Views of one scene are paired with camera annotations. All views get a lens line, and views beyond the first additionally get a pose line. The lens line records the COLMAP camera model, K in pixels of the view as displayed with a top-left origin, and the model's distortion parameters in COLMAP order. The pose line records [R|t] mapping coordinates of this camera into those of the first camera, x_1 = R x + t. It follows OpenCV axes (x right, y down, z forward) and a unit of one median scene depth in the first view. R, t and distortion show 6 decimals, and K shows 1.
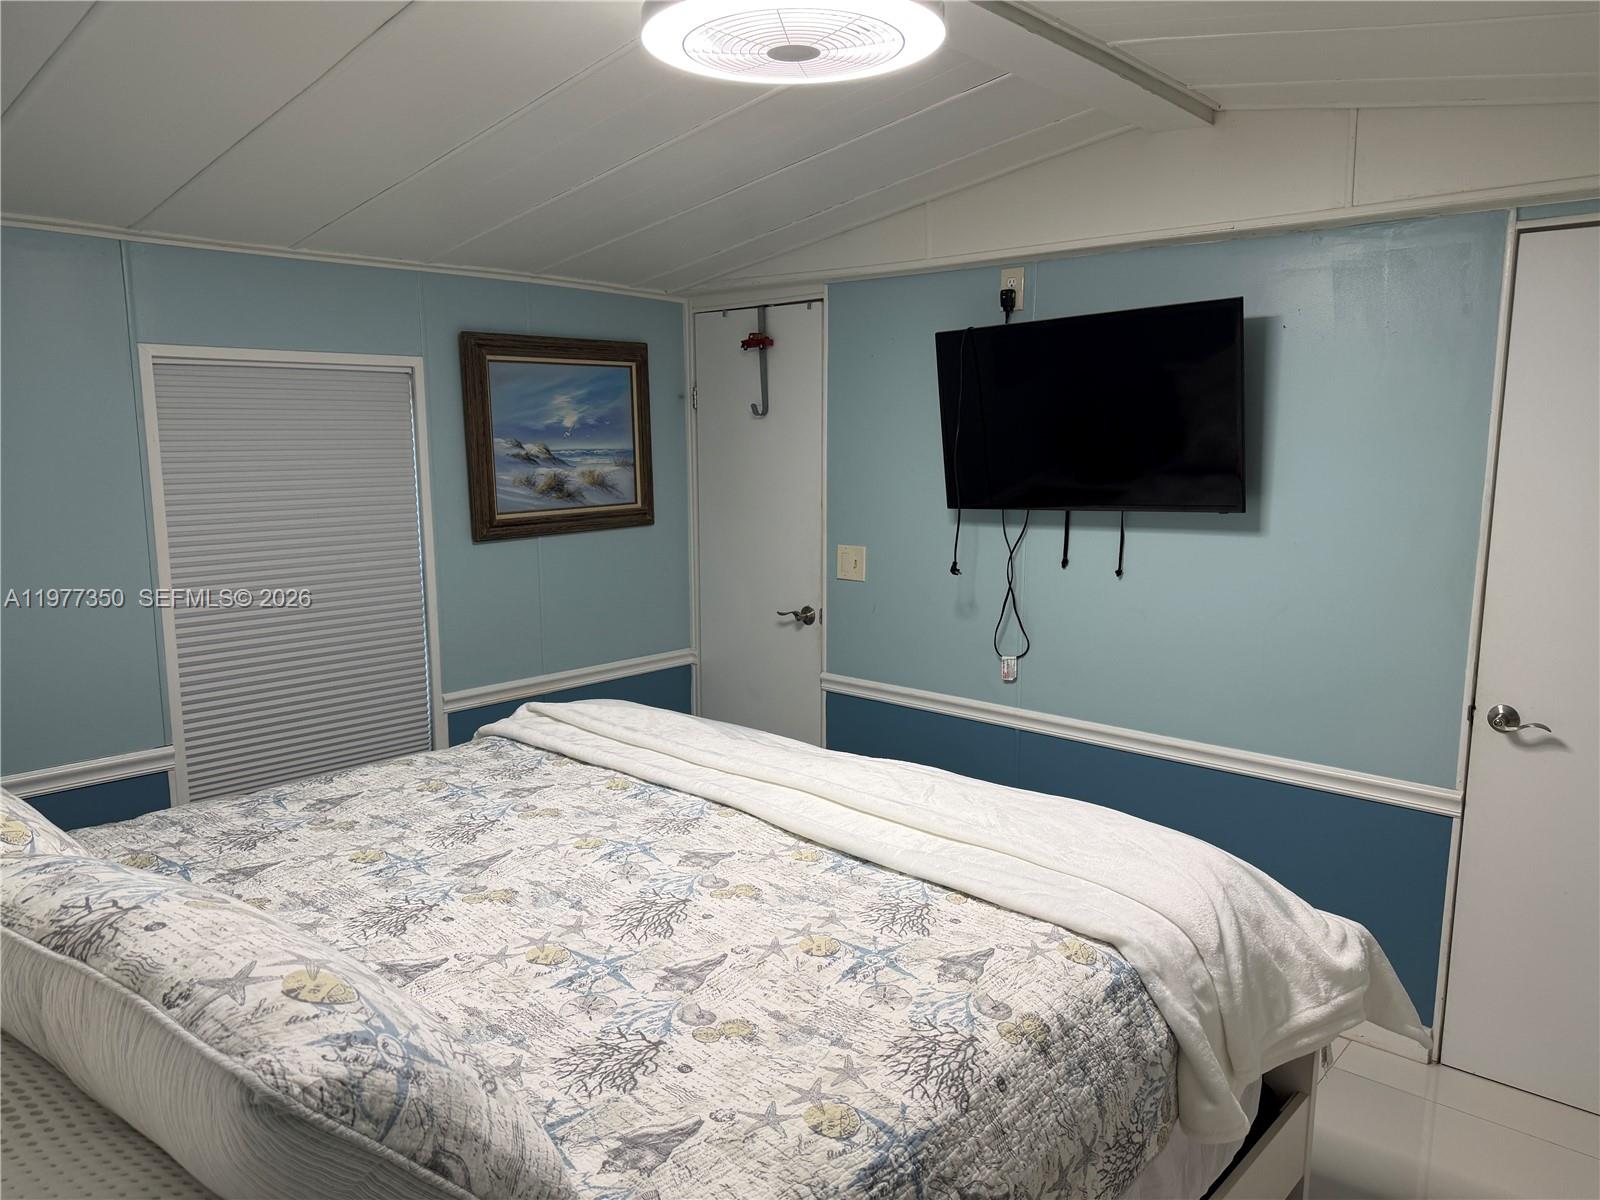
lens RADIAL K [[1130.8, 0, 806.8], [0, 1130.8, 591.9], [0, 0, 1]] dist [0.086397, -0.087868]
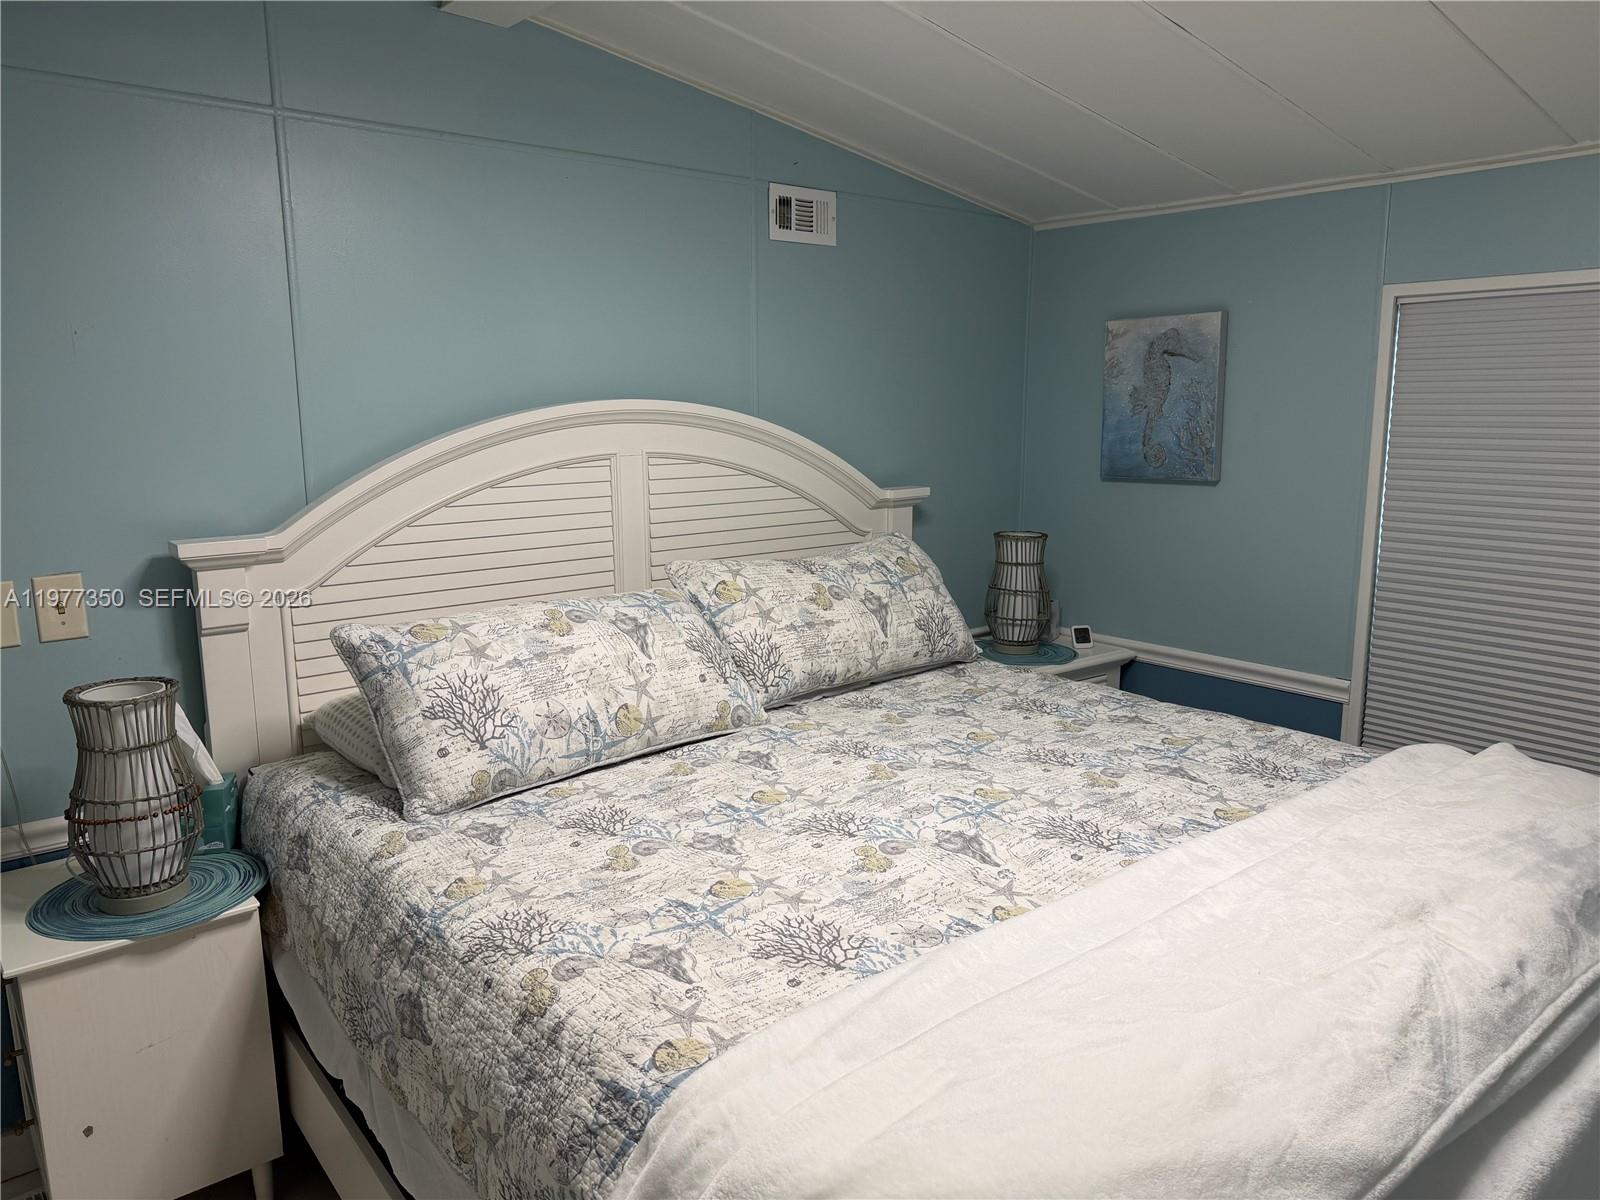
lens RADIAL K [[1130.8, 0, 807.3], [0, 1130.8, 607.3], [0, 0, 1]] dist [0.086397, -0.087868]
pose [[-0.141008, 0.181106, -0.973302, 0.883036], [-0.133043, 0.970741, 0.199904, -0.125290], [0.981028, 0.157679, -0.112788, 1.100354]]
